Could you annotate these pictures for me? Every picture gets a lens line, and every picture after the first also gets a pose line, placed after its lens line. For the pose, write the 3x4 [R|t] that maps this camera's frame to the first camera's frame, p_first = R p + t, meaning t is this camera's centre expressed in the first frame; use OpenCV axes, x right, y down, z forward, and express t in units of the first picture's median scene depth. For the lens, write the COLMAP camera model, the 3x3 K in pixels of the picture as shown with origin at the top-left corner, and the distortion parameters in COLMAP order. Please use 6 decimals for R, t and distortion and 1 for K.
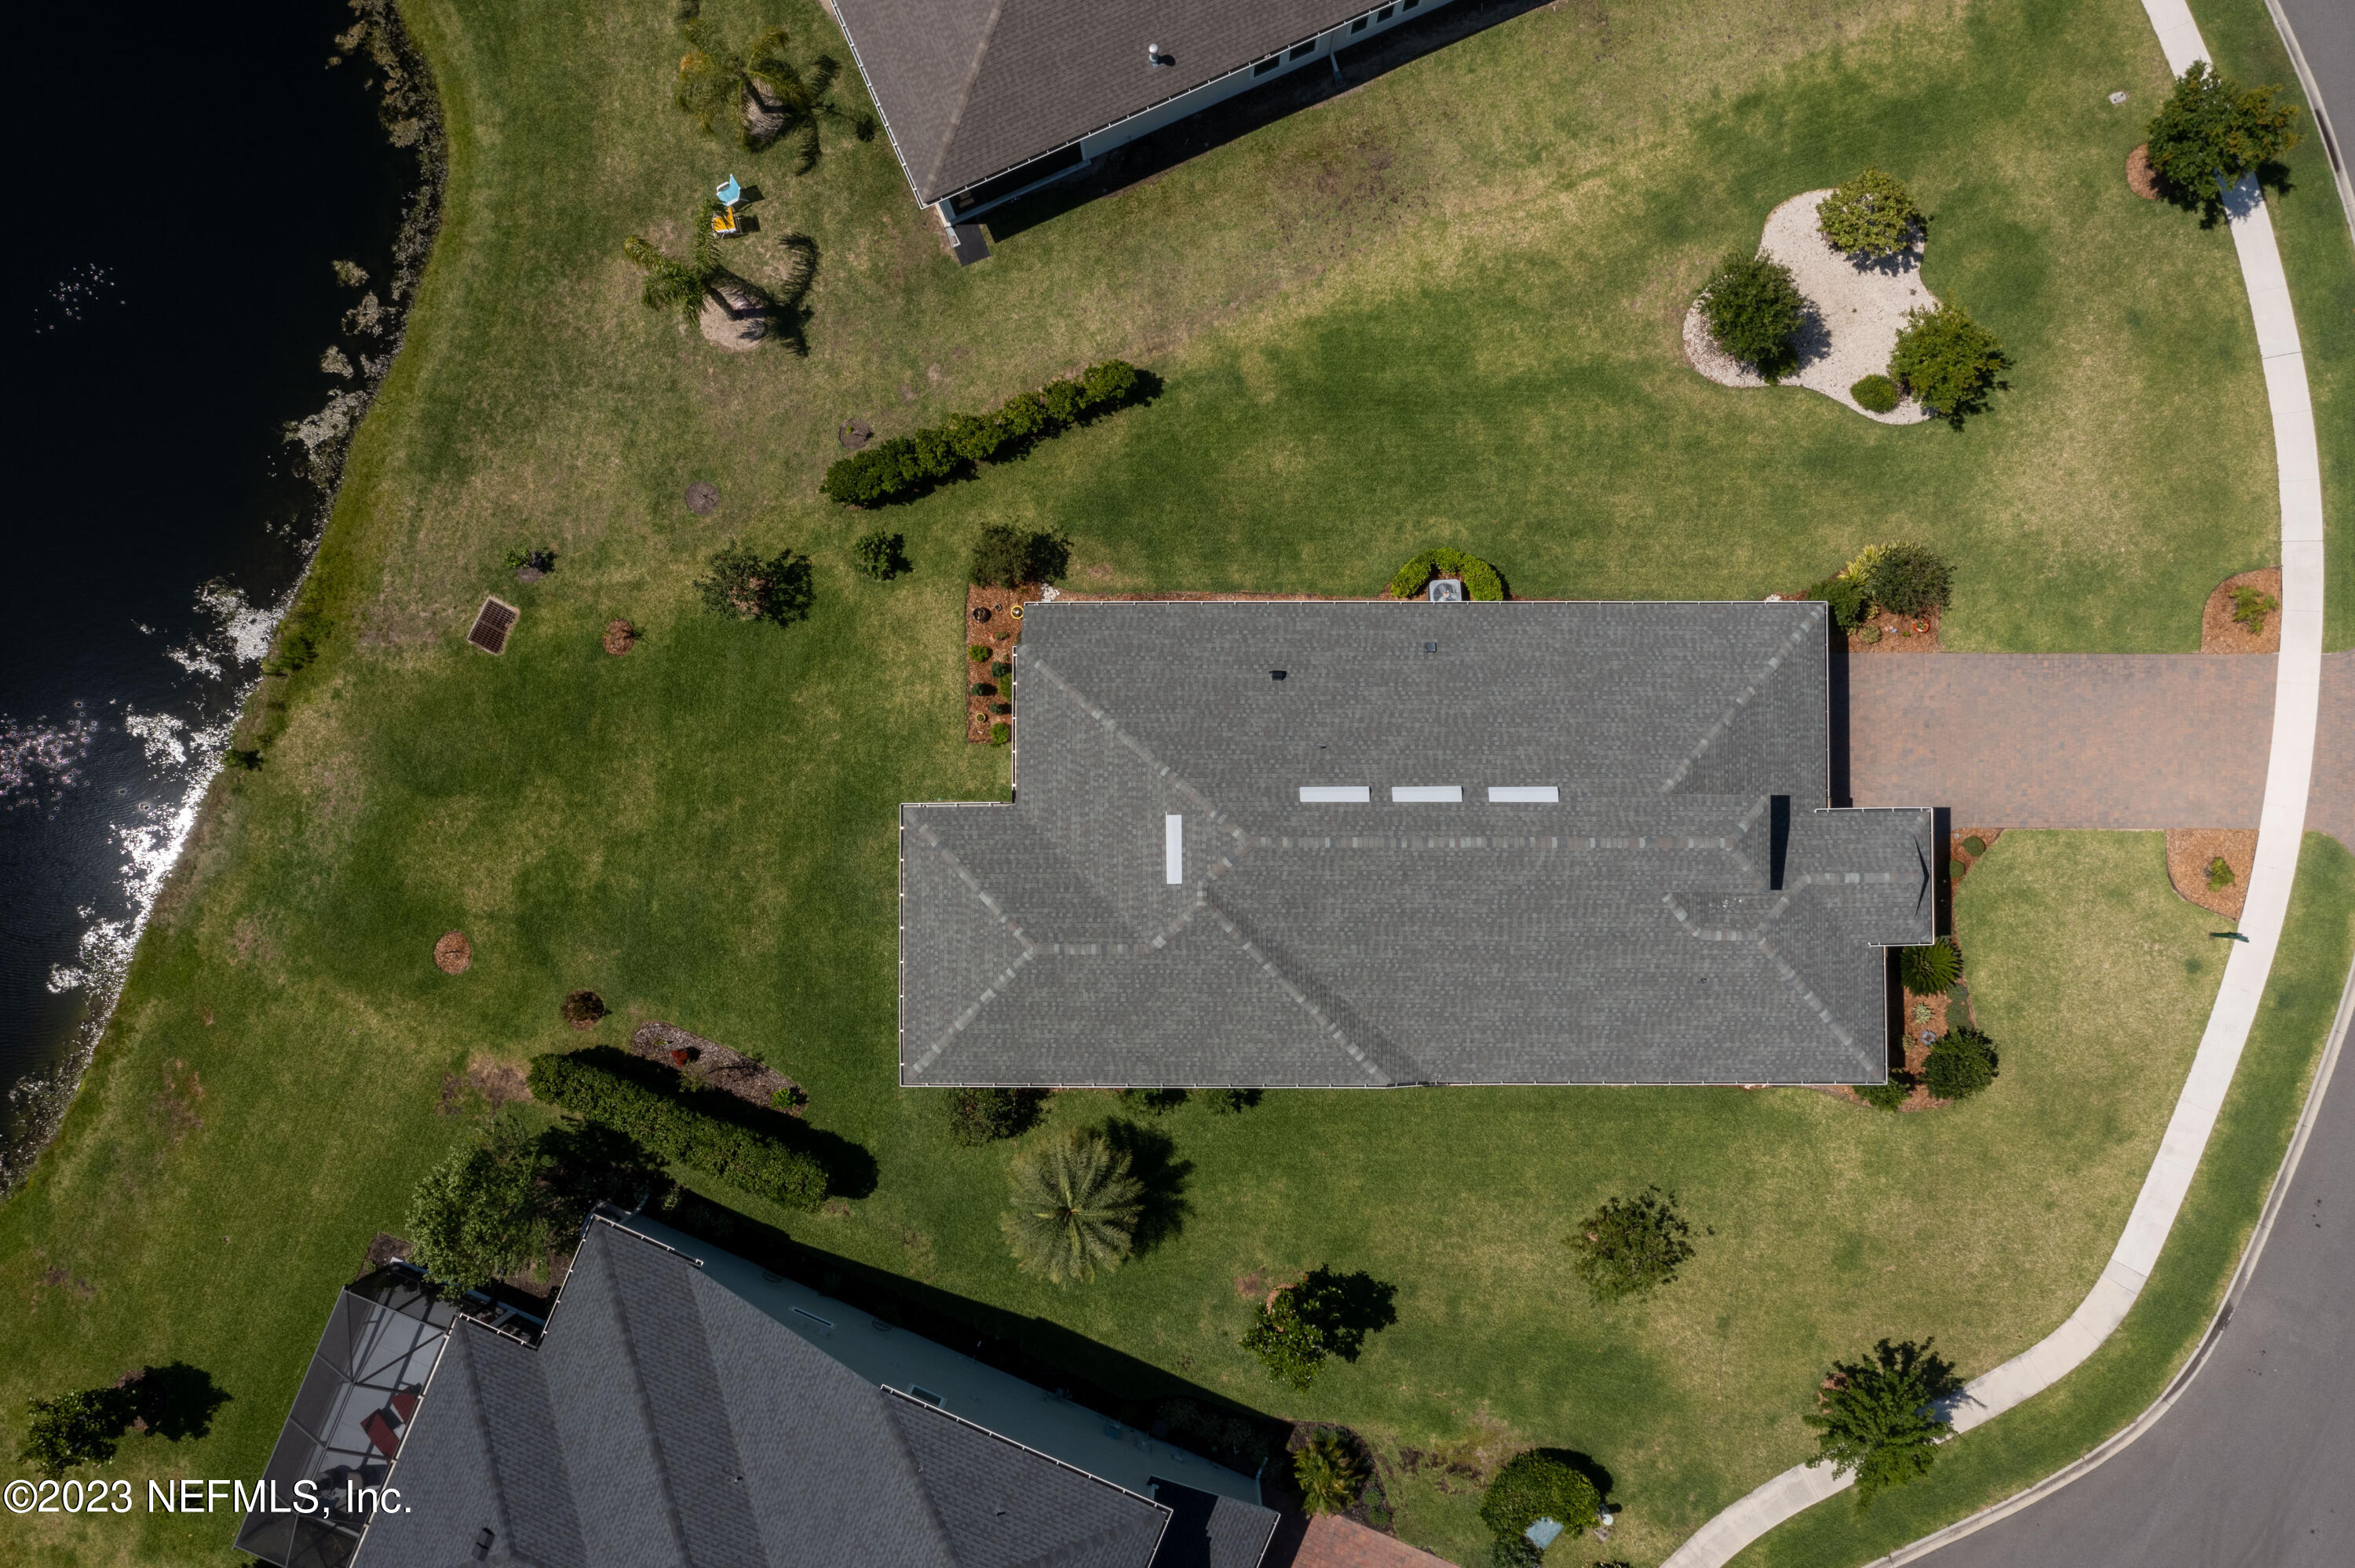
lens RADIAL K [[1855.1, 0, 1163.4], [0, 1855.1, 780.1], [0, 0, 1]] dist [-0.008080, -0.004245]
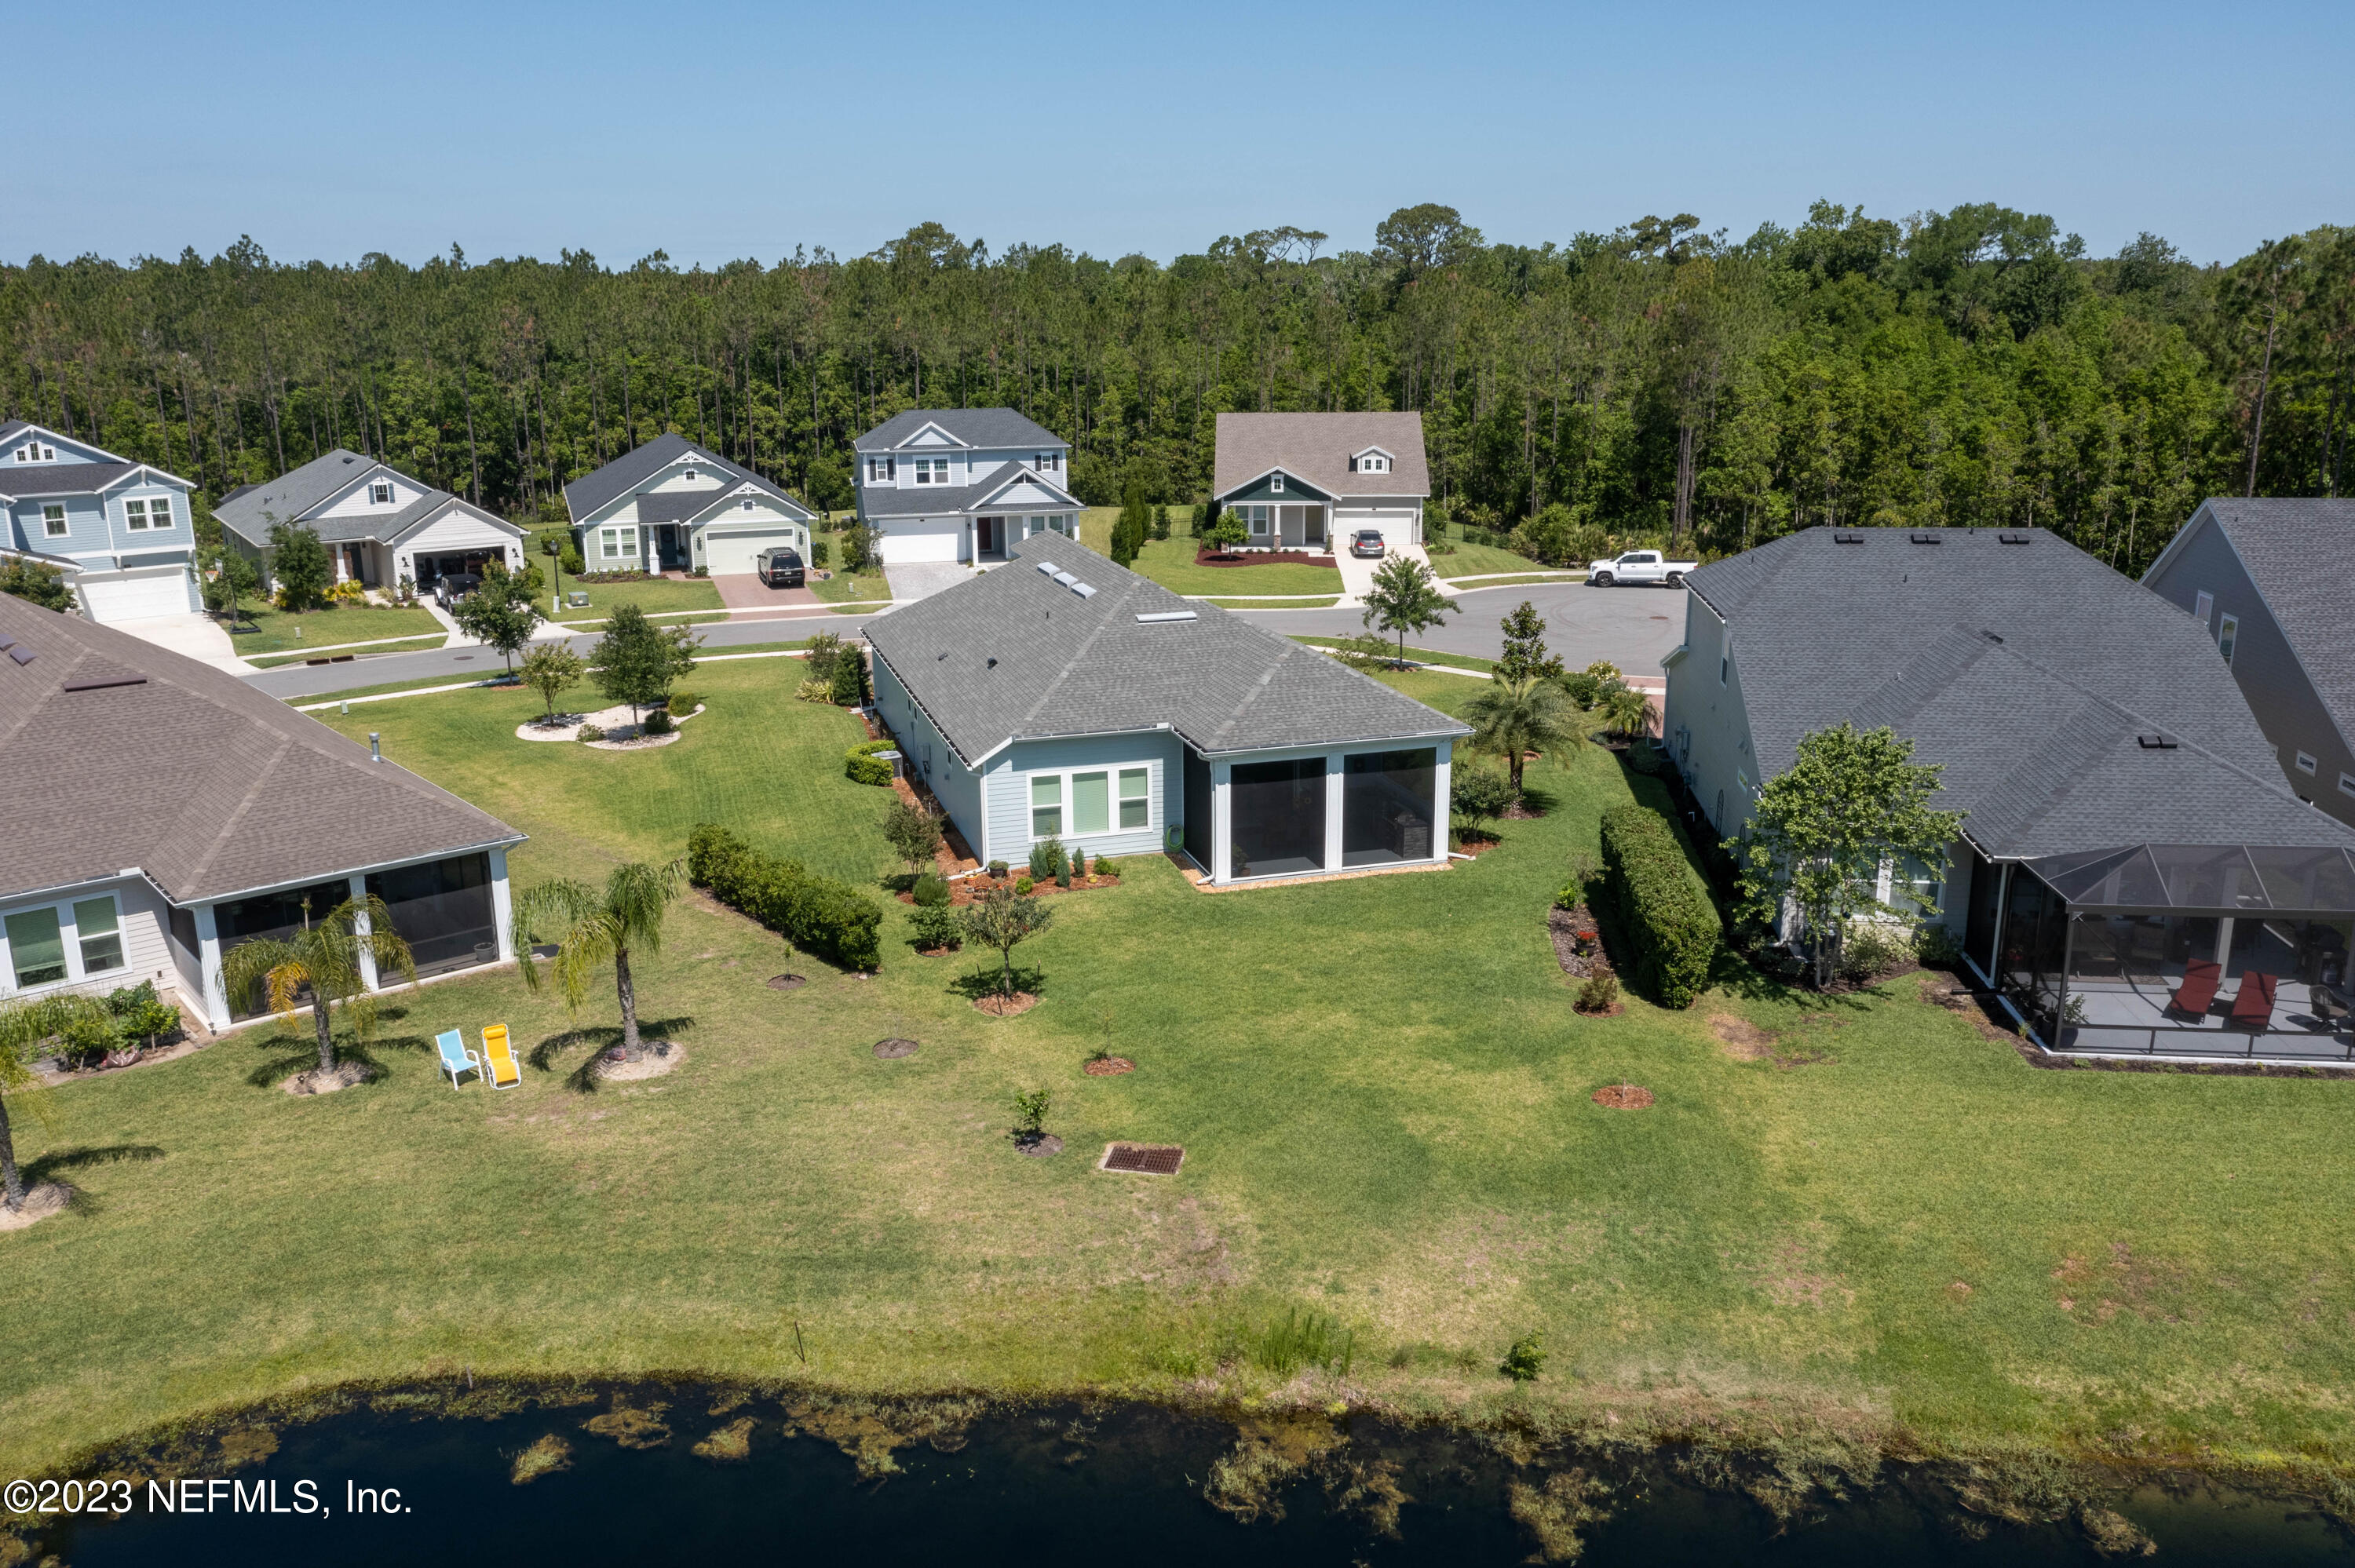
lens RADIAL K [[1855.1, 0, 1163.4], [0, 1855.1, 780.1], [0, 0, 1]] dist [-0.008080, -0.004245]
pose [[-0.283714, -0.242798, 0.927662, -0.918804], [0.958819, -0.058554, 0.277917, -0.244964], [-0.013159, 0.968308, 0.249412, 0.707177]]
